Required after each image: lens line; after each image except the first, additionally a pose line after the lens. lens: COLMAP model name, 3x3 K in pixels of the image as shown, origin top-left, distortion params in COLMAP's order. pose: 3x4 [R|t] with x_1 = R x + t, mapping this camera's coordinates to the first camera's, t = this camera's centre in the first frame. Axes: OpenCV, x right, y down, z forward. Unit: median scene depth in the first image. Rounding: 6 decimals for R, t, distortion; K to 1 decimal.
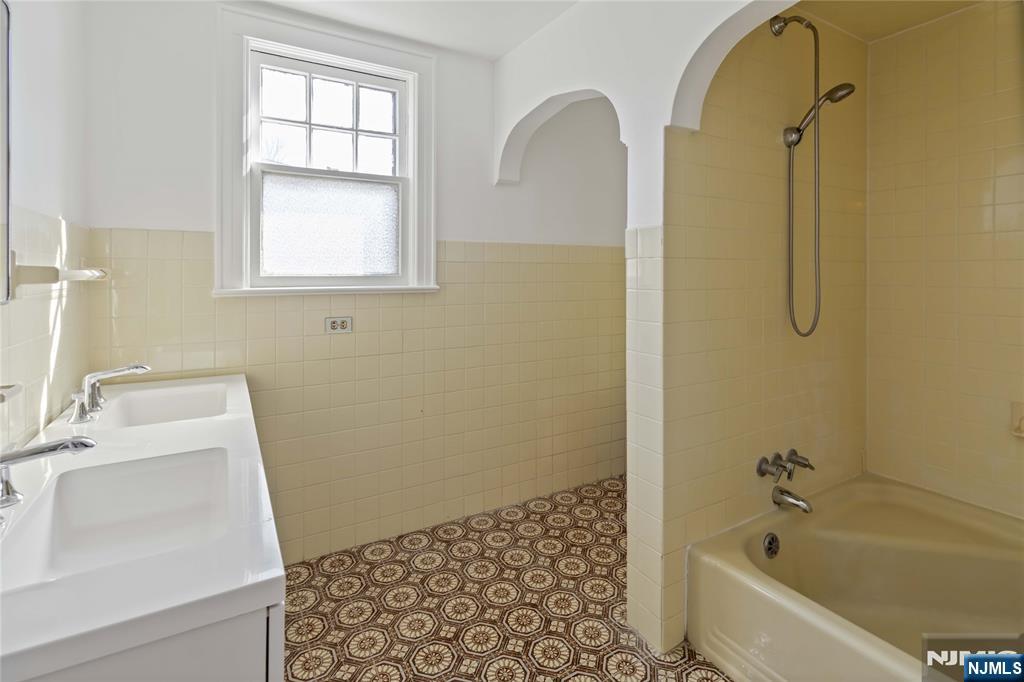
lens RADIAL K [[477.3, 0, 510.1], [0, 477.3, 316.4], [0, 0, 1]] dist [0.002984, 0.000090]
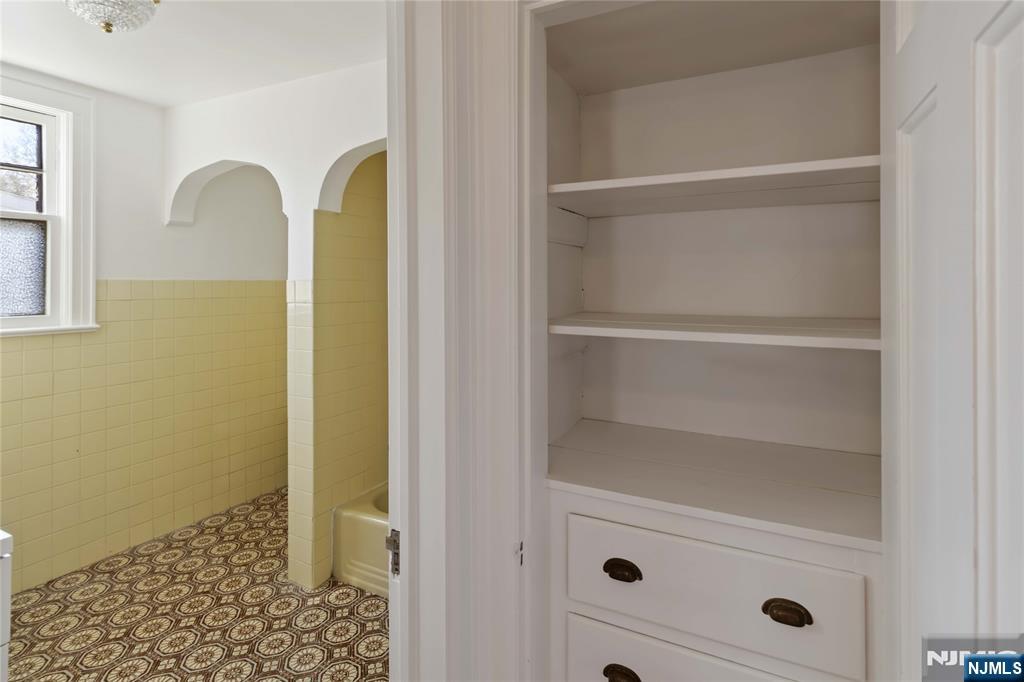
lens RADIAL K [[500.8, 0, 512.5], [0, 500.8, 290.4], [0, 0, 1]] dist [0.002239, -0.000084]
pose [[0.837247, -0.001948, 0.546822, 0.005670], [0.043916, 0.997003, -0.063689, -0.036202], [-0.545059, 0.077338, 0.834823, -0.469575]]
